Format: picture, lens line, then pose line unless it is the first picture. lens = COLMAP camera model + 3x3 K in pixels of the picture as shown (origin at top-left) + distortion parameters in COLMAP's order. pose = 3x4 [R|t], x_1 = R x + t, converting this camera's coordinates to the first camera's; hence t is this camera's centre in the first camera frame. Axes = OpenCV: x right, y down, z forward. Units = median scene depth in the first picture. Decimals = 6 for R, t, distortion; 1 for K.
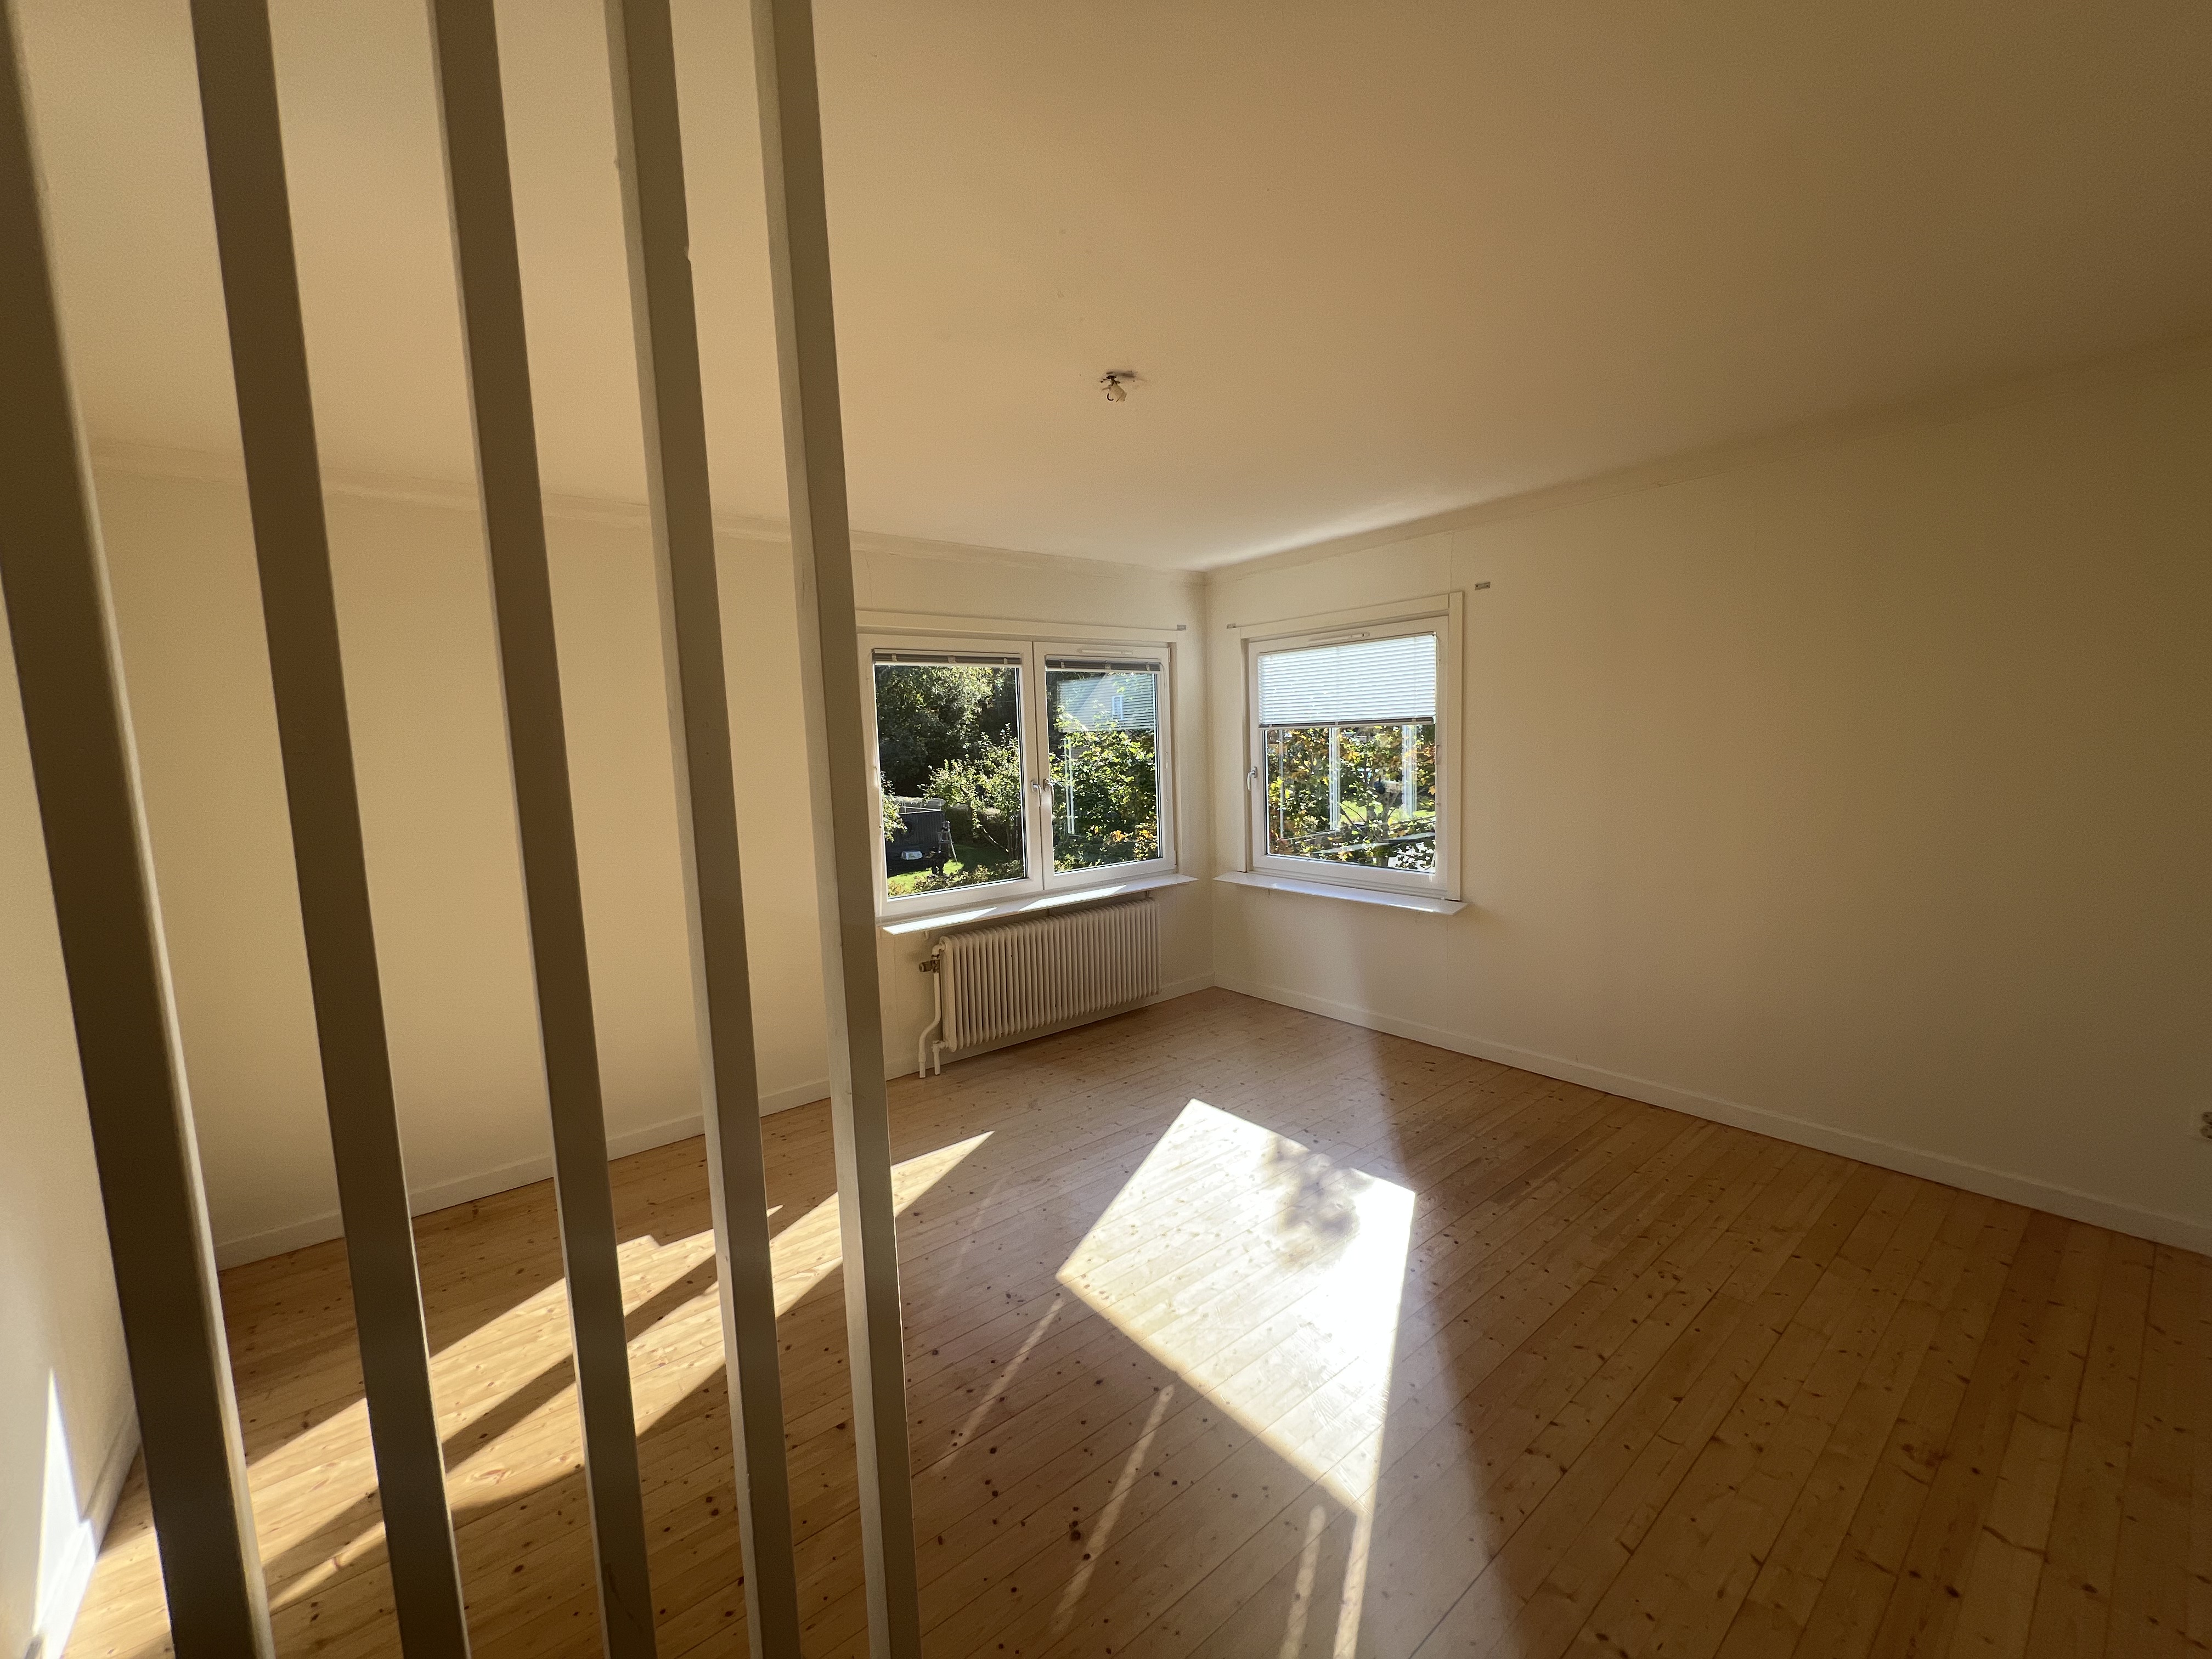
lens RADIAL K [[883.7, 0, 1108.6], [0, 883.7, 833.6], [0, 0, 1]] dist [-0.002207, 0.000888]
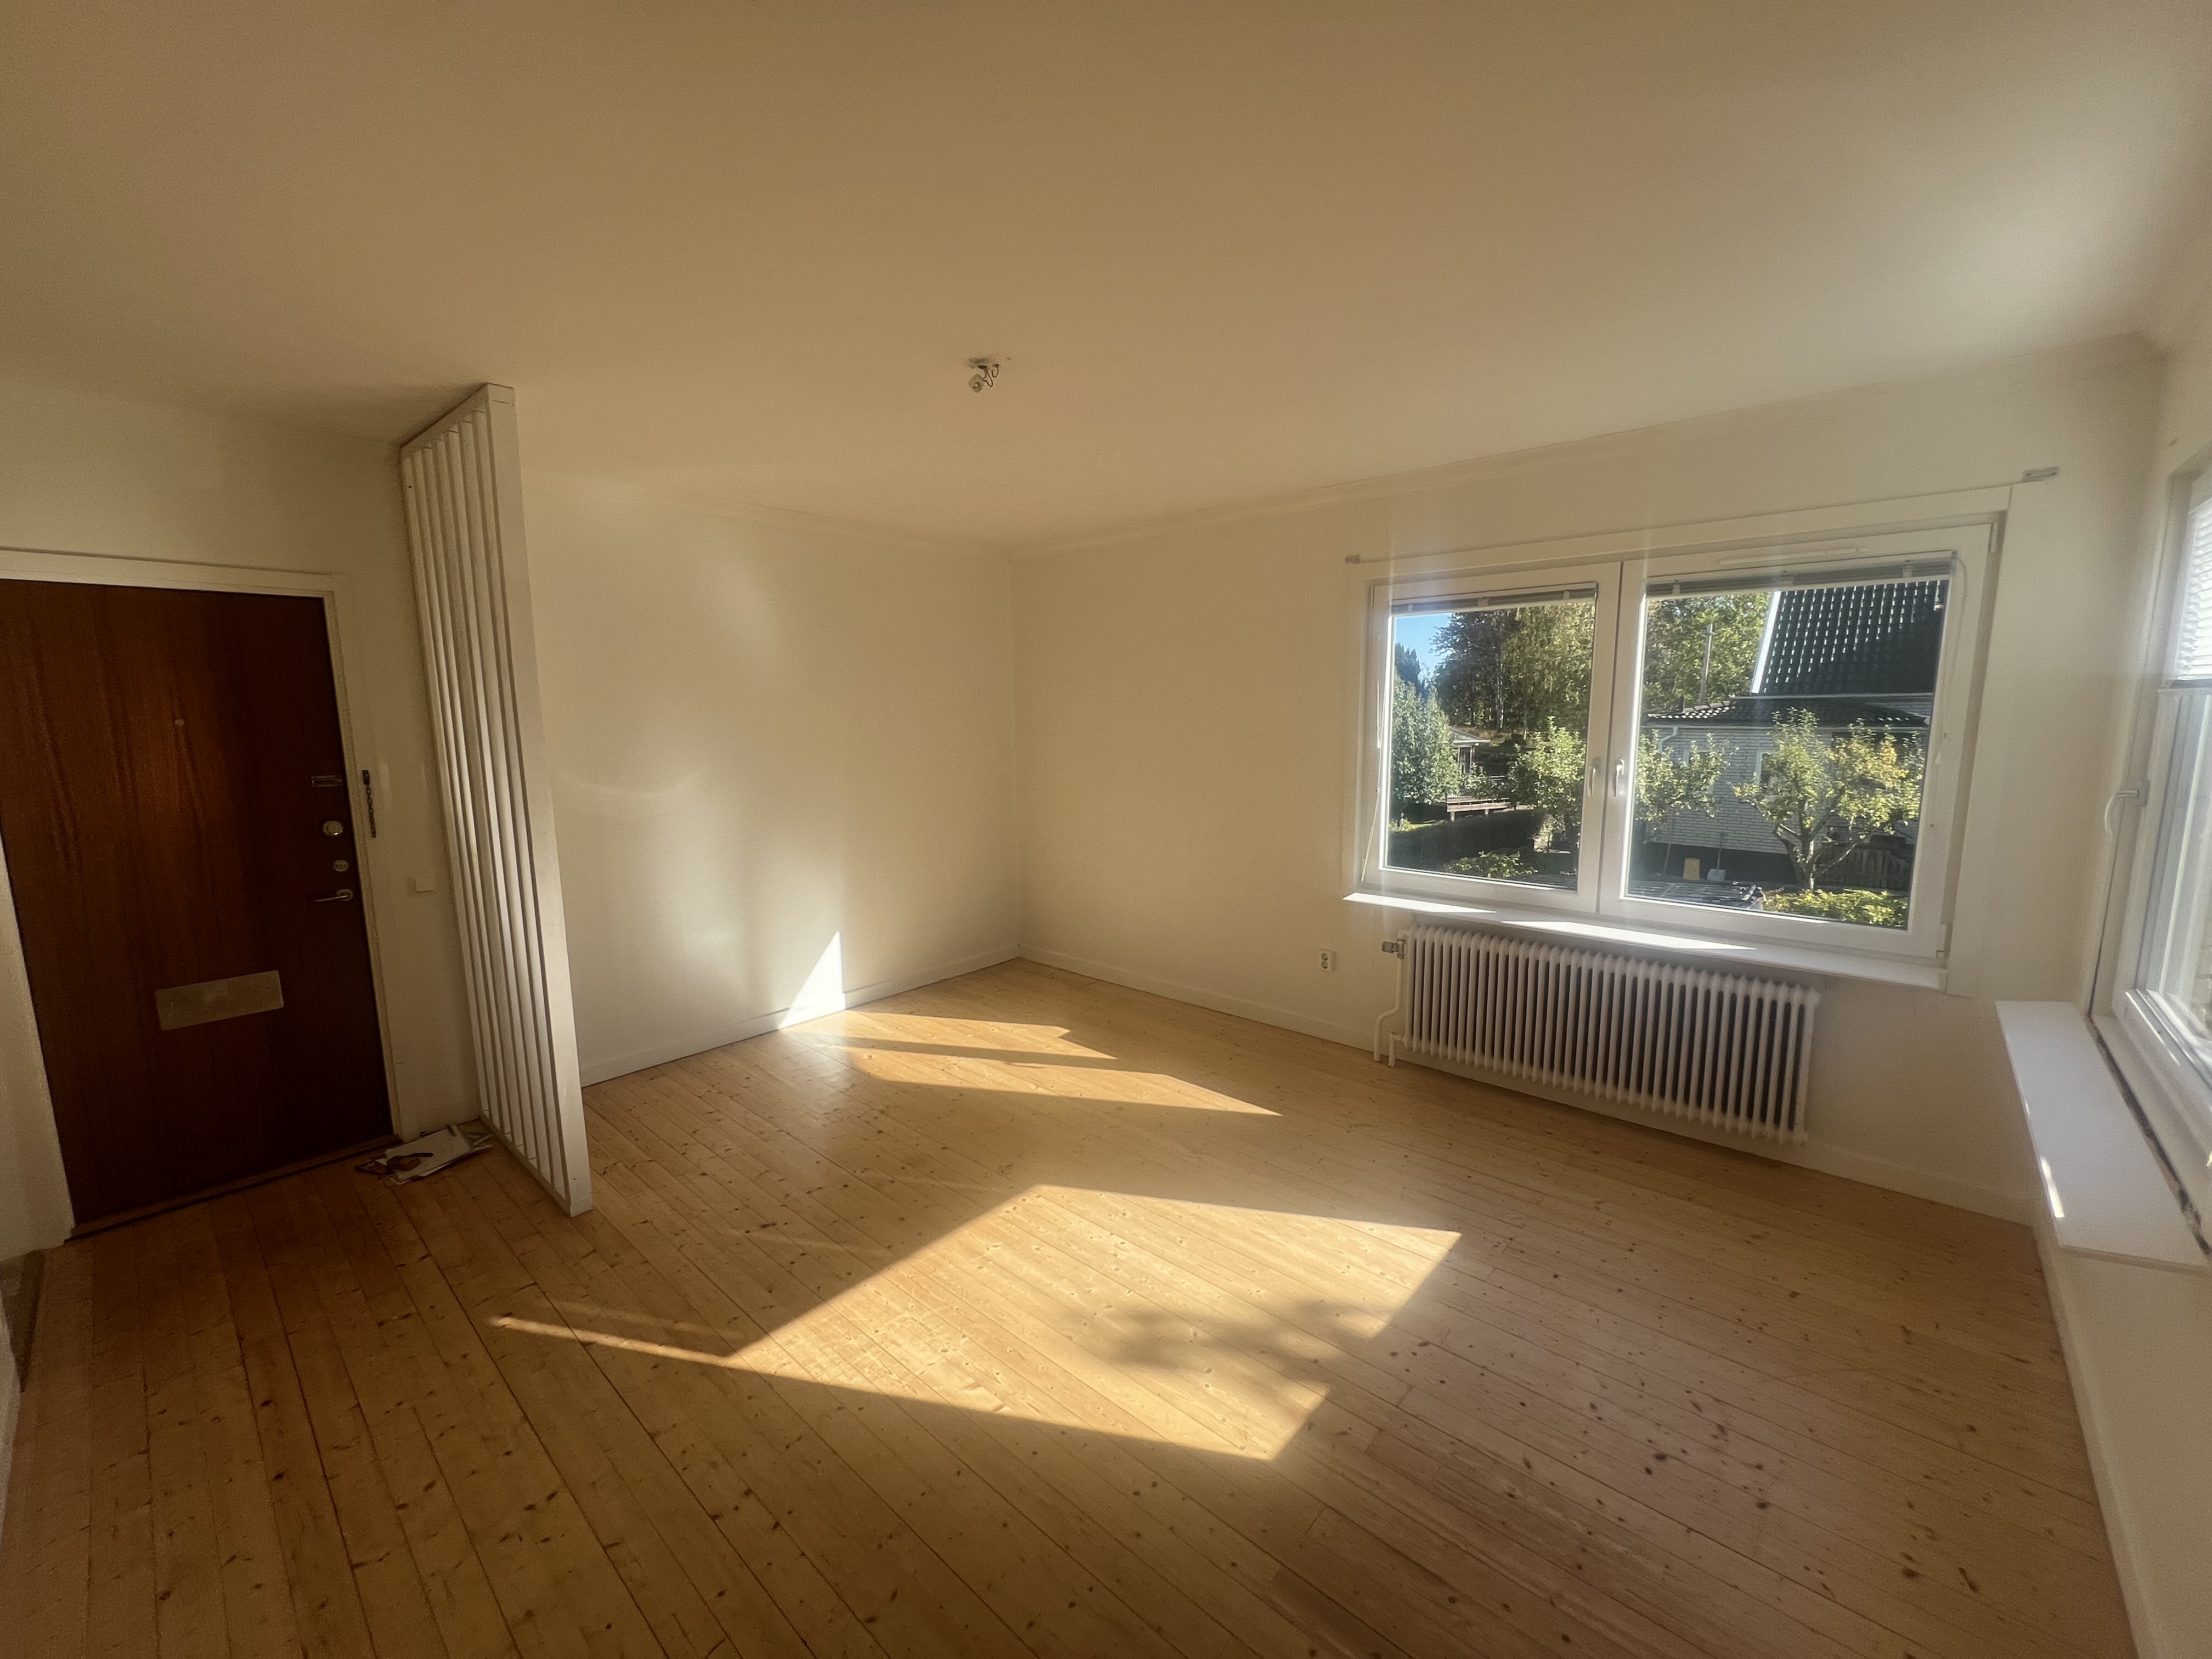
lens RADIAL K [[884.9, 0, 1106.0], [0, 884.9, 829.5], [0, 0, 1]] dist [-0.017853, 0.000119]
pose [[0.163998, 0.169361, -0.971813, 0.603554], [-0.107078, 0.982387, 0.153134, -0.076394], [0.980632, 0.078946, 0.179244, 0.528459]]
